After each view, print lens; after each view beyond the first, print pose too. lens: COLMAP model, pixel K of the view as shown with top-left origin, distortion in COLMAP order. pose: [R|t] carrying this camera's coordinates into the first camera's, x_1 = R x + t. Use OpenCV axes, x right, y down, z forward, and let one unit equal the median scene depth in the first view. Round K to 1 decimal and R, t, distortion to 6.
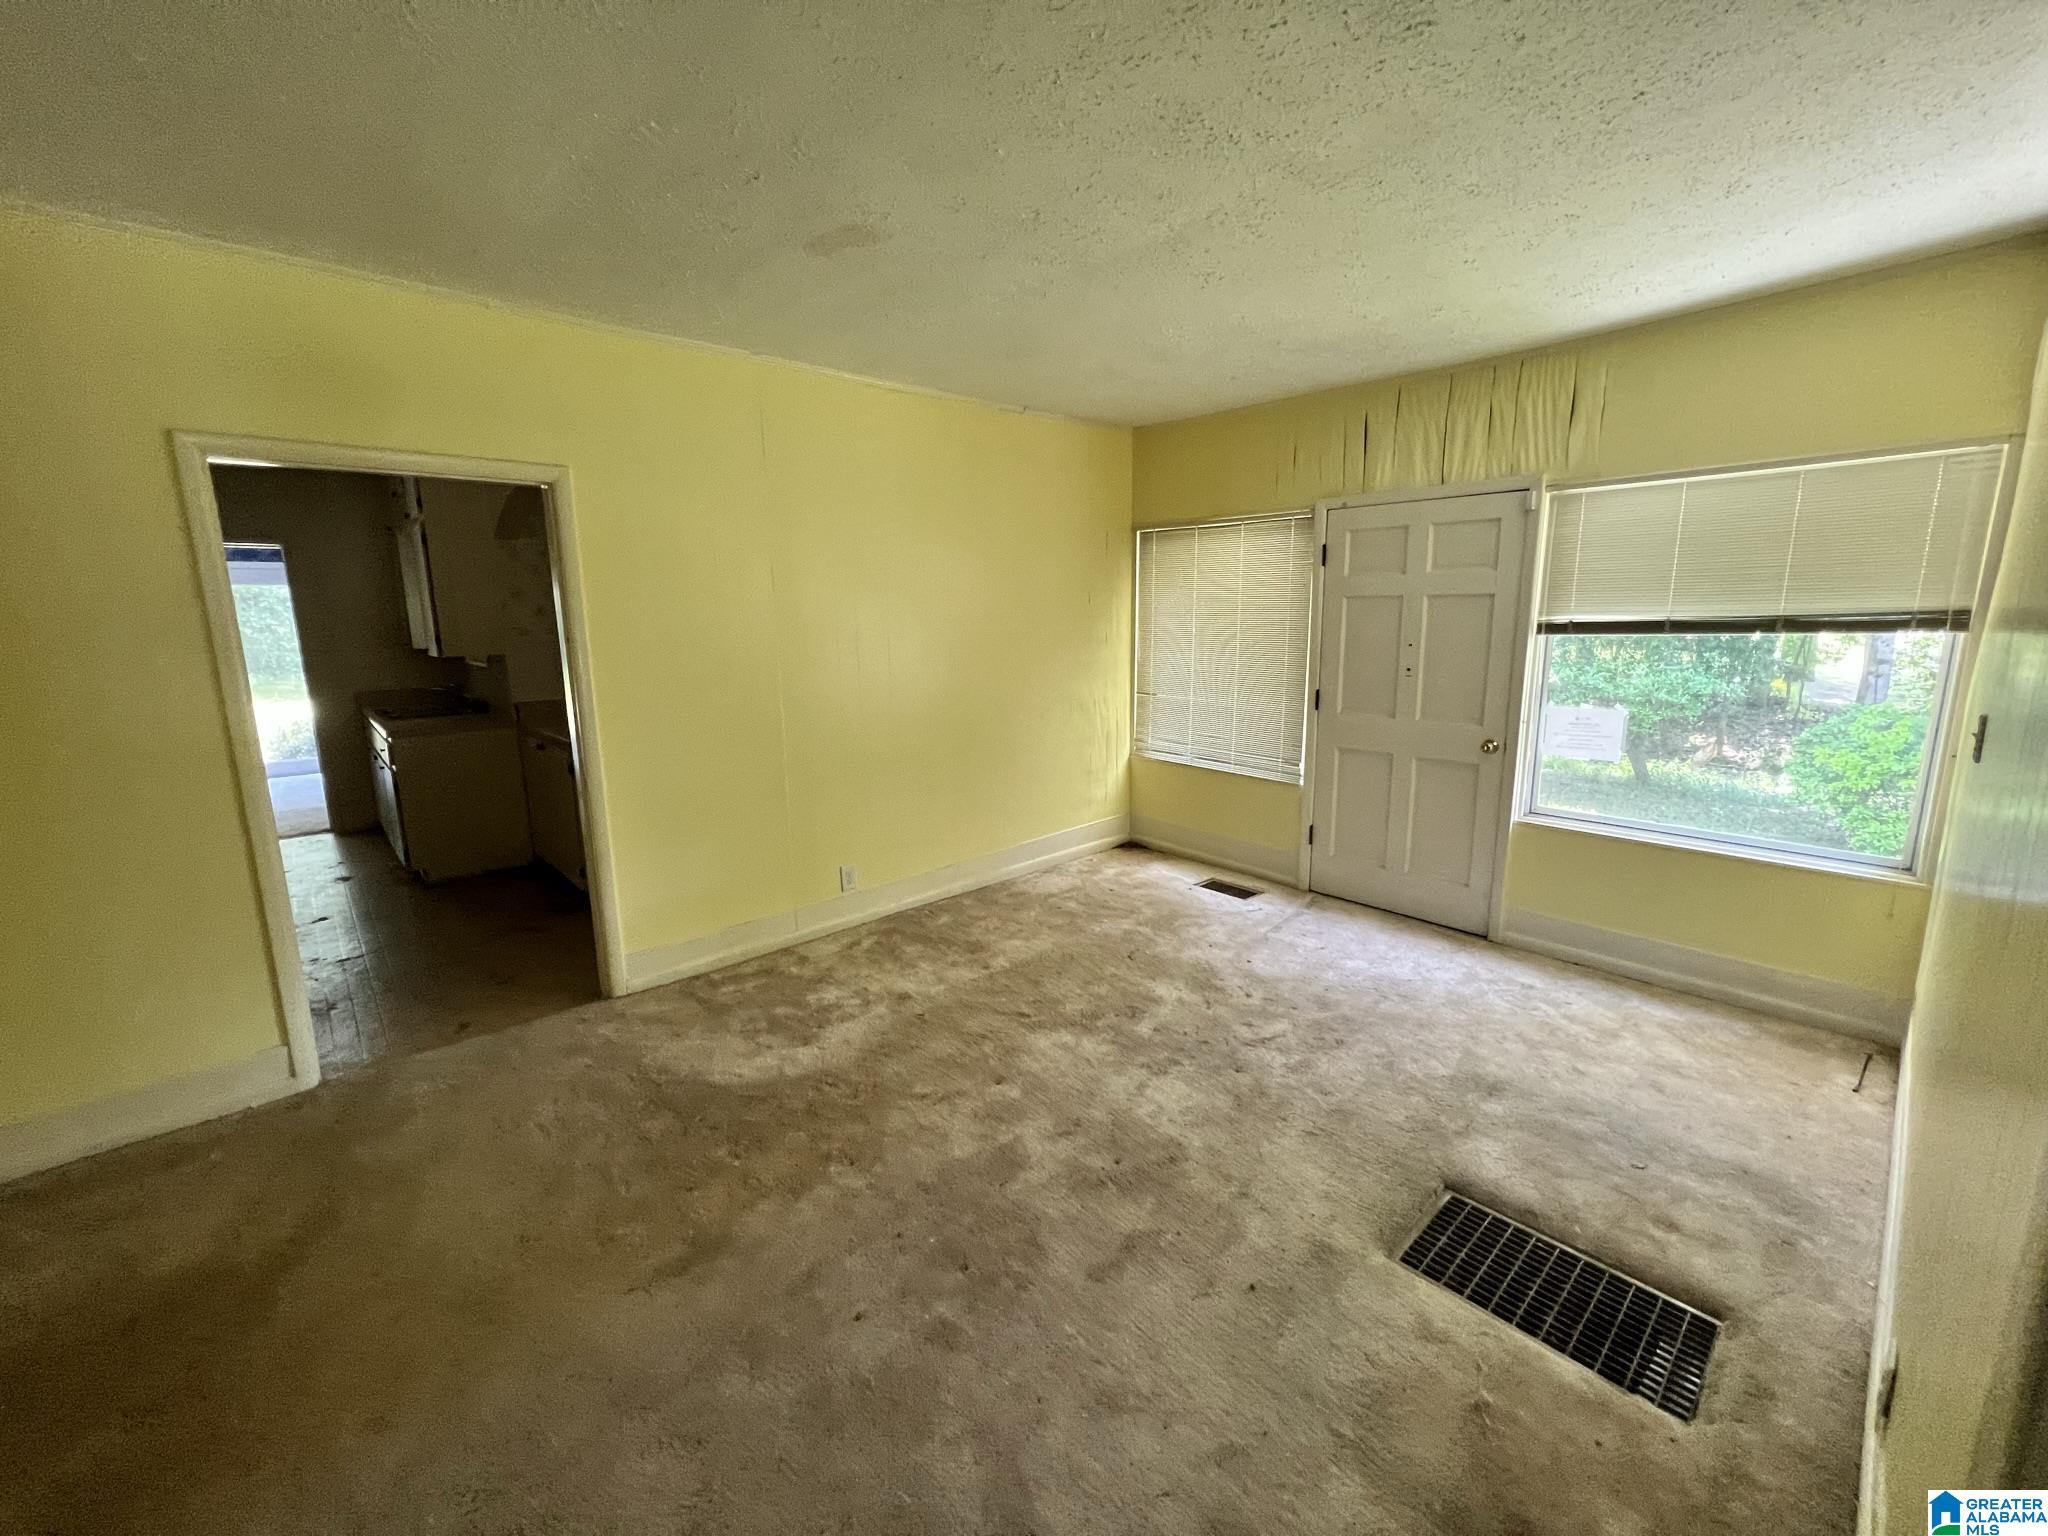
lens RADIAL K [[821.3, 0, 1024.0], [0, 821.3, 768.0], [0, 0, 1]] dist [-0.002272, -0.000375]
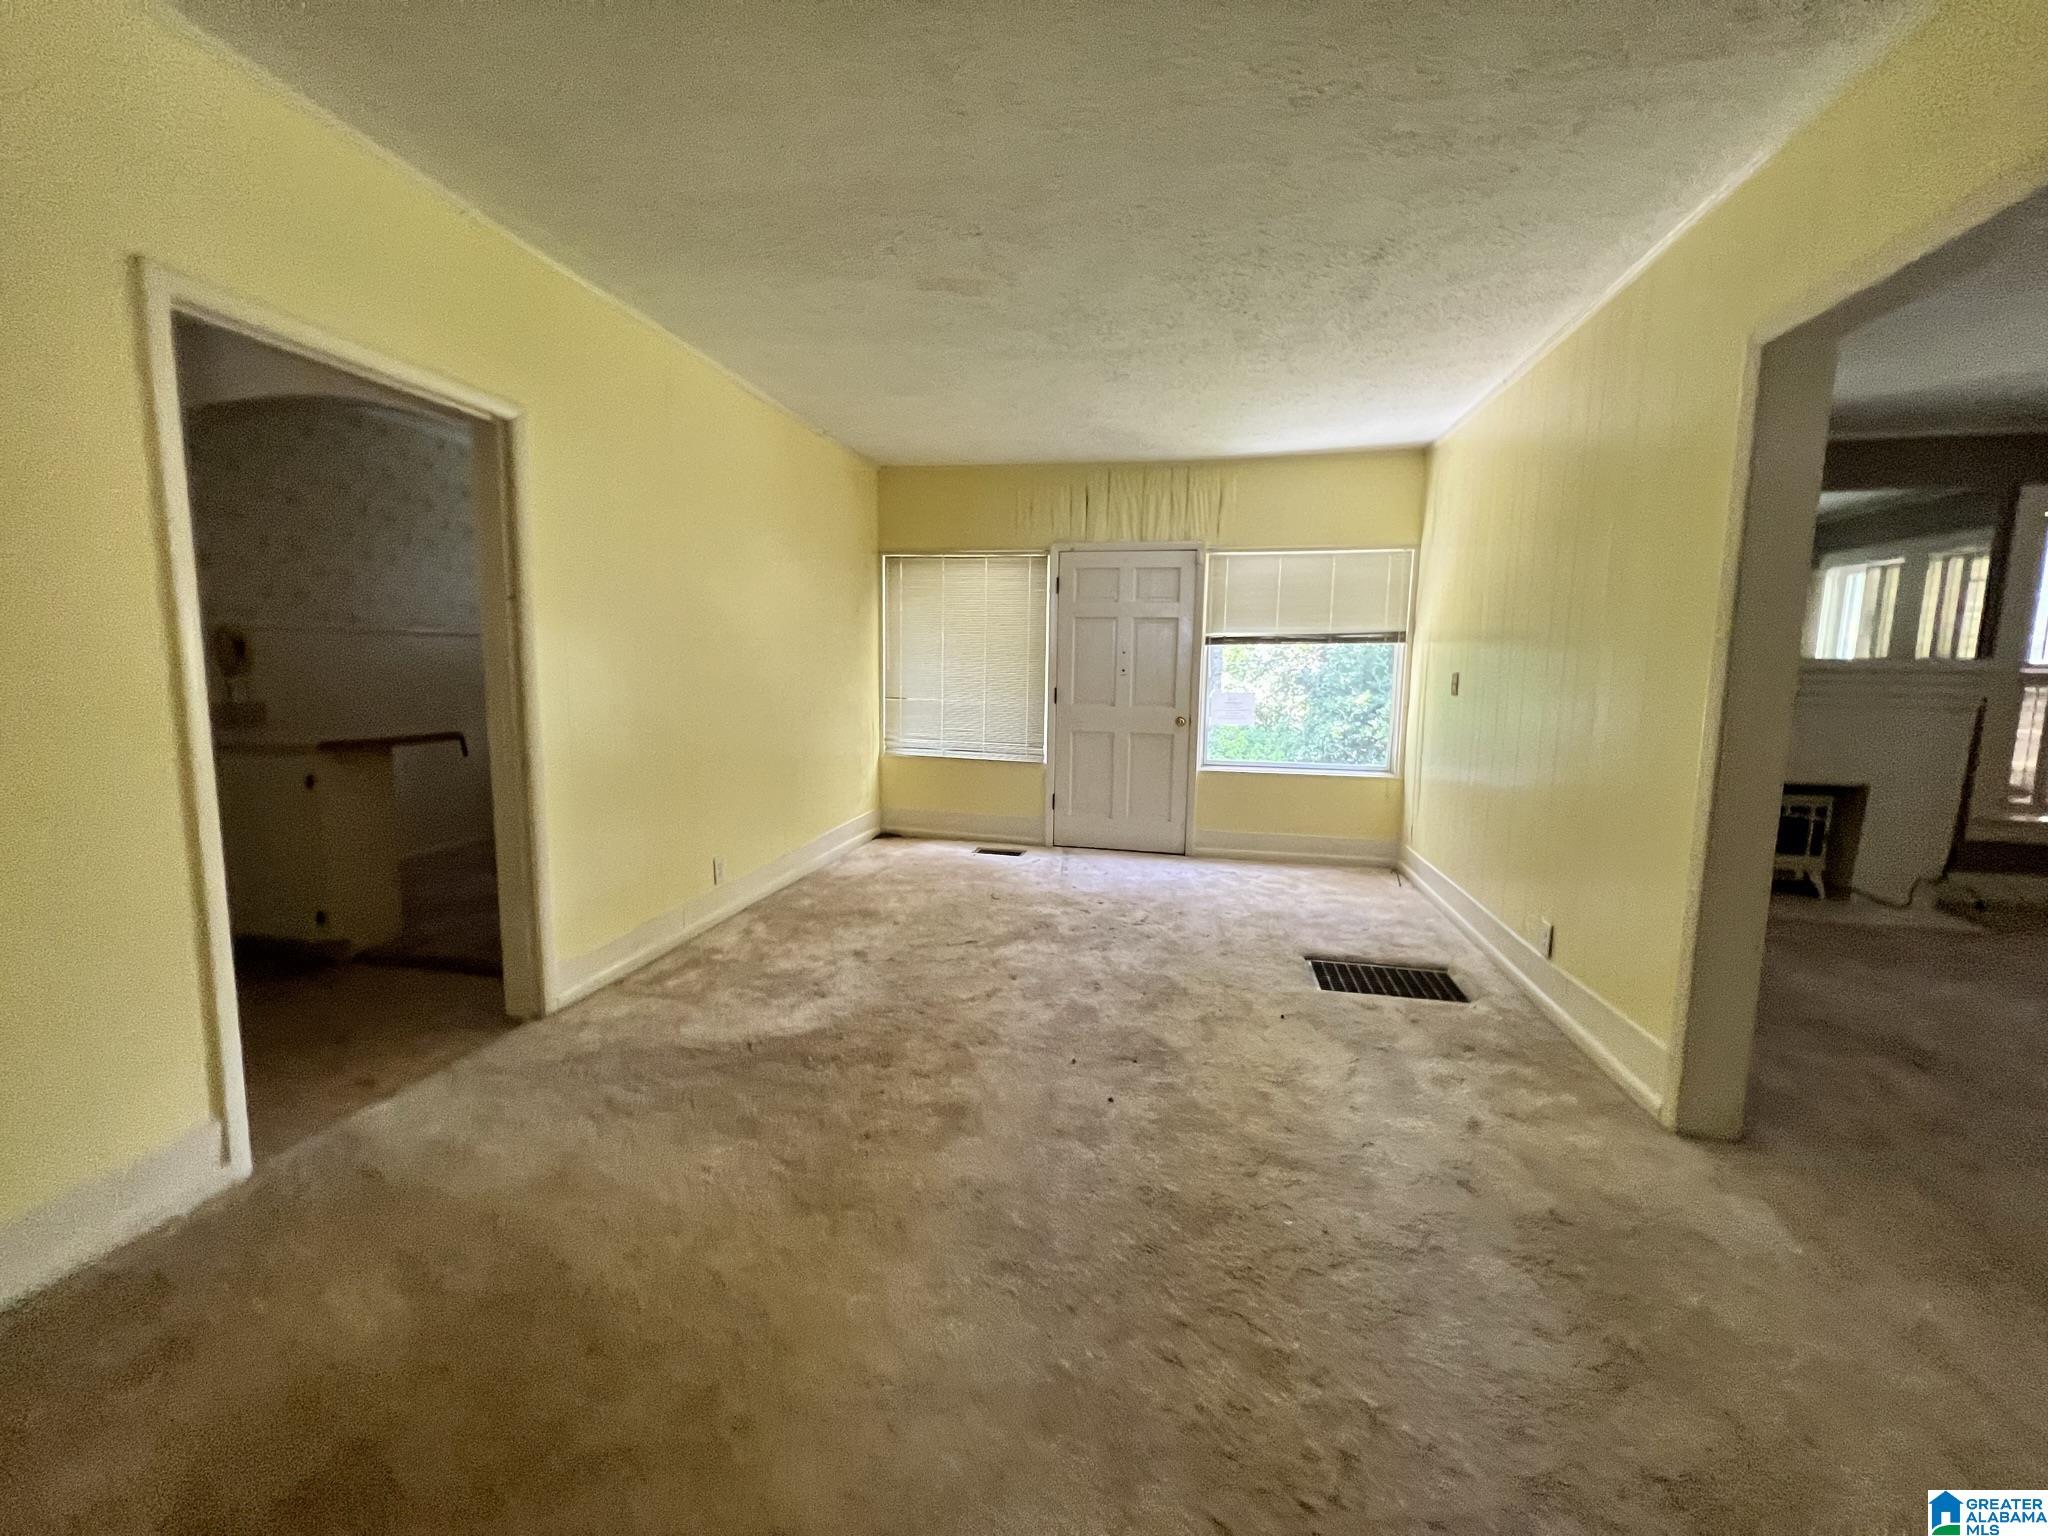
lens RADIAL K [[821.3, 0, 1024.0], [0, 821.3, 768.0], [0, 0, 1]] dist [-0.002272, -0.000375]
pose [[0.804959, -0.049100, 0.591295, -0.585218], [0.087380, 0.995514, -0.036289, 0.094888], [-0.586861, 0.080878, 0.805638, -0.012768]]
